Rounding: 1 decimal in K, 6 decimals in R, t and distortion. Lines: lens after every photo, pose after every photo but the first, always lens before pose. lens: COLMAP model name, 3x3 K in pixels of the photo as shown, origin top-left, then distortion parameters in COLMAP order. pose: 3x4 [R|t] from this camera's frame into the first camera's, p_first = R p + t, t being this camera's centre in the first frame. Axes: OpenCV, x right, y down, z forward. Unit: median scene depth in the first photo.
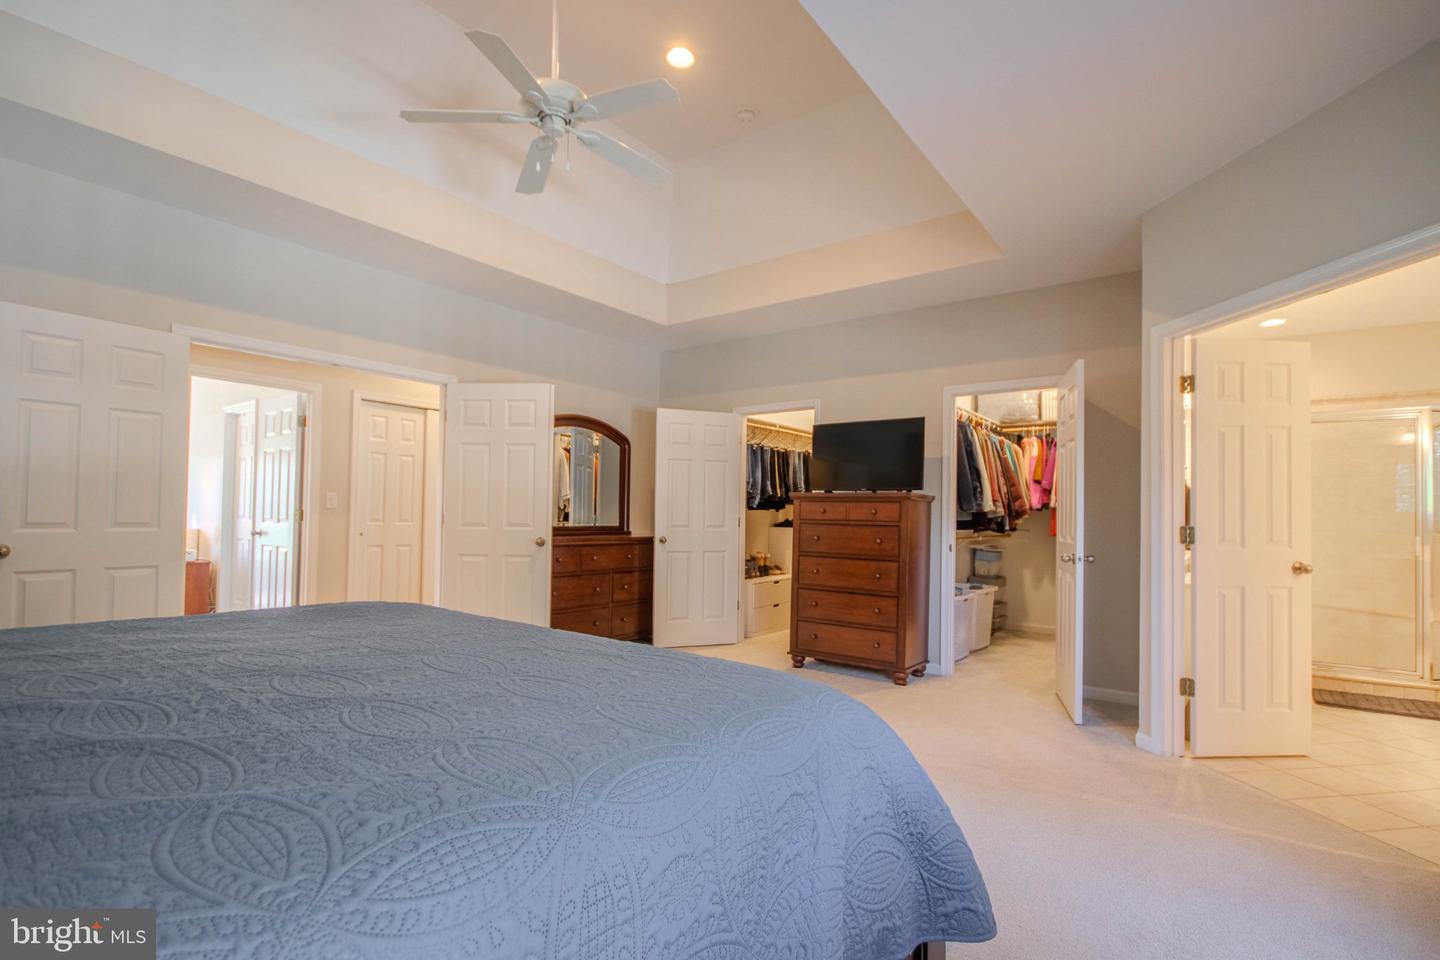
lens RADIAL K [[682.3, 0, 724.7], [0, 682.3, 487.4], [0, 0, 1]] dist [0.013366, -0.011958]
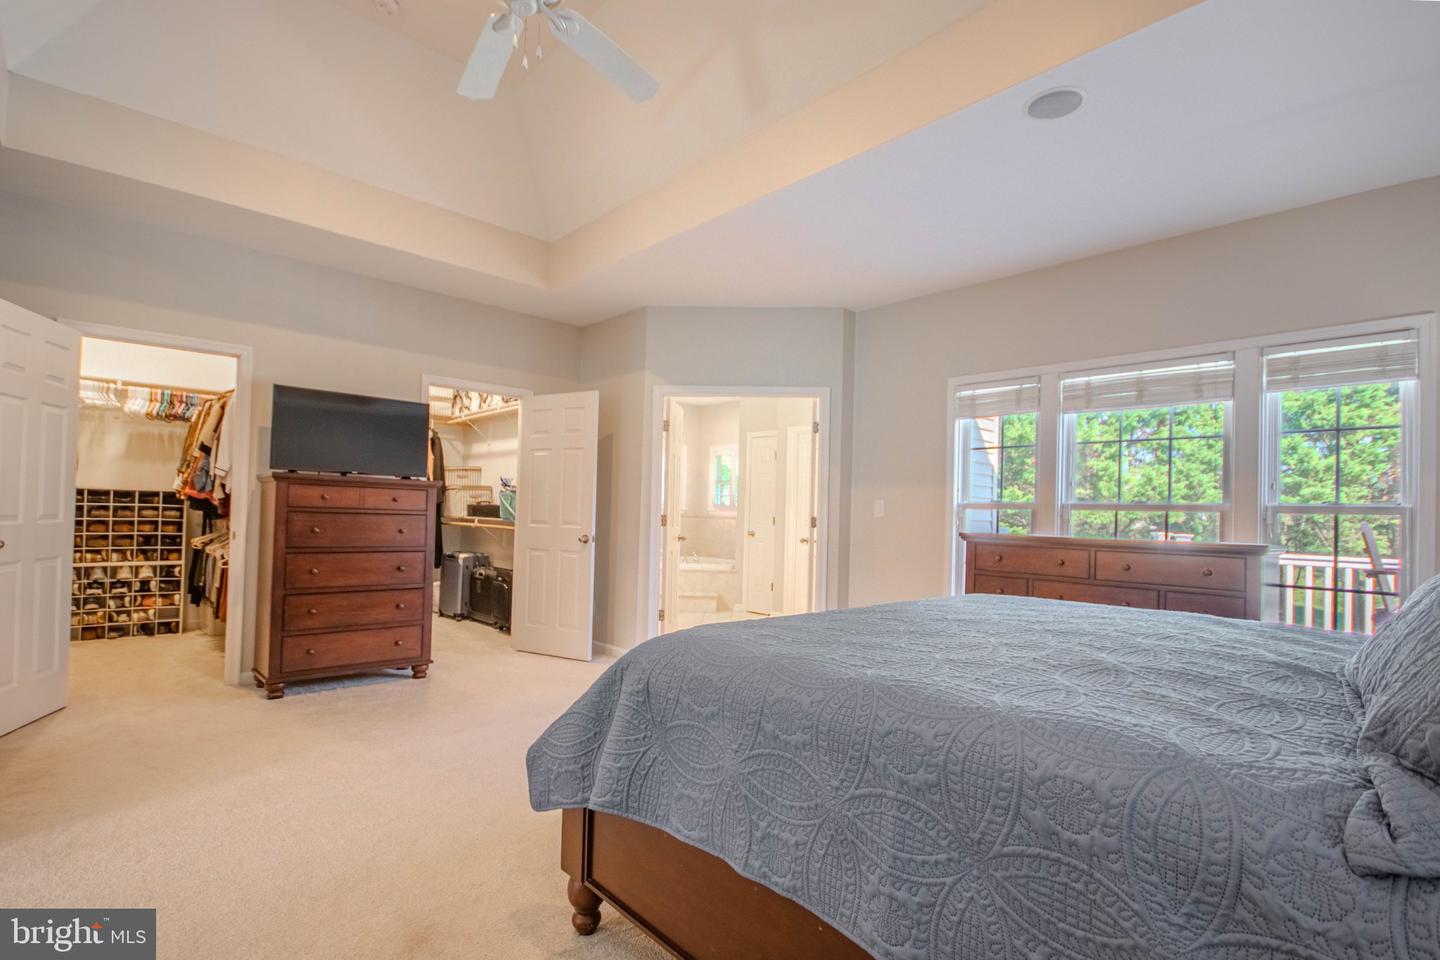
lens RADIAL K [[682.3, 0, 731.3], [0, 682.3, 492.1], [0, 0, 1]] dist [0.013366, -0.011958]
pose [[0.178429, 0.026449, 0.983597, -0.611668], [-0.056588, 0.998260, -0.016578, 0.015680], [-0.982324, -0.052702, 0.179615, 0.394108]]
